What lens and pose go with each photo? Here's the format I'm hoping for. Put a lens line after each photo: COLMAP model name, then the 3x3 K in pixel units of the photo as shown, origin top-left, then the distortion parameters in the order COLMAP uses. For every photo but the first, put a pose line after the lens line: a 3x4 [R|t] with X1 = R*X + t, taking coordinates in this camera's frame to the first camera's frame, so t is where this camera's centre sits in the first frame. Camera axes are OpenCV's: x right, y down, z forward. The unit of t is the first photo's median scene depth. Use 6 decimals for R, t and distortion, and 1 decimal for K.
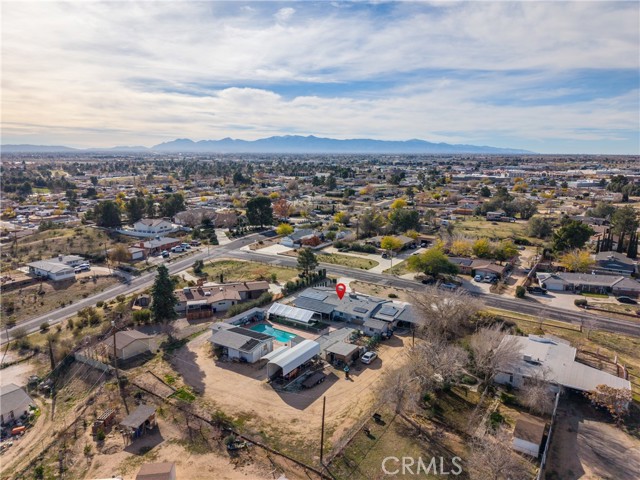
lens RADIAL K [[438.3, 0, 320.0], [0, 438.3, 240.0], [0, 0, 1]] dist [0.004887, 0.000334]
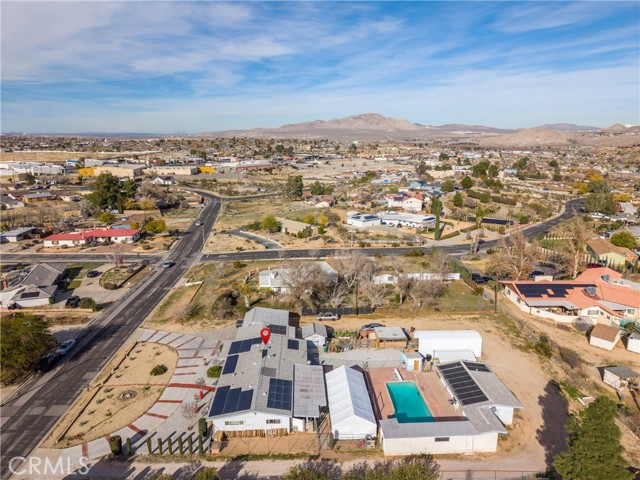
lens RADIAL K [[423.2, 0, 320.7], [0, 423.2, 267.9], [0, 0, 1]] dist [0.005793, -0.000345]
pose [[-0.611026, -0.243095, 0.753360, -0.333483], [0.149764, 0.898995, 0.411557, -0.182322], [-0.777314, 0.364298, -0.512903, 0.991330]]
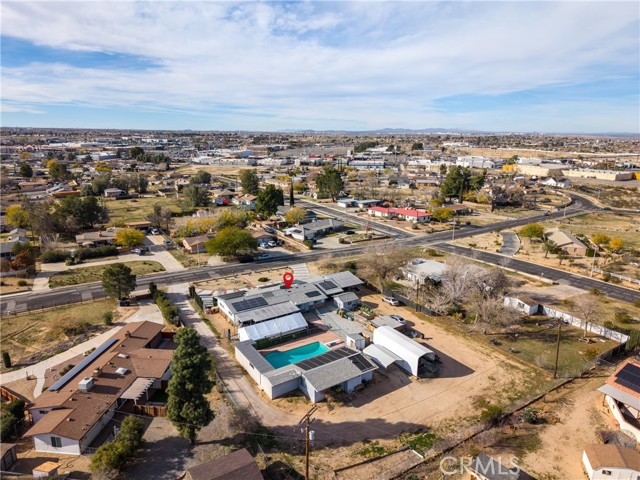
lens RADIAL K [[423.2, 0, 320.7], [0, 423.2, 267.9], [0, 0, 1]] dist [0.005793, -0.000345]
pose [[0.395627, -0.282645, 0.873837, -0.528004], [0.170634, 0.957521, 0.232459, -0.080528], [-0.902421, 0.057139, 0.427050, 0.460051]]
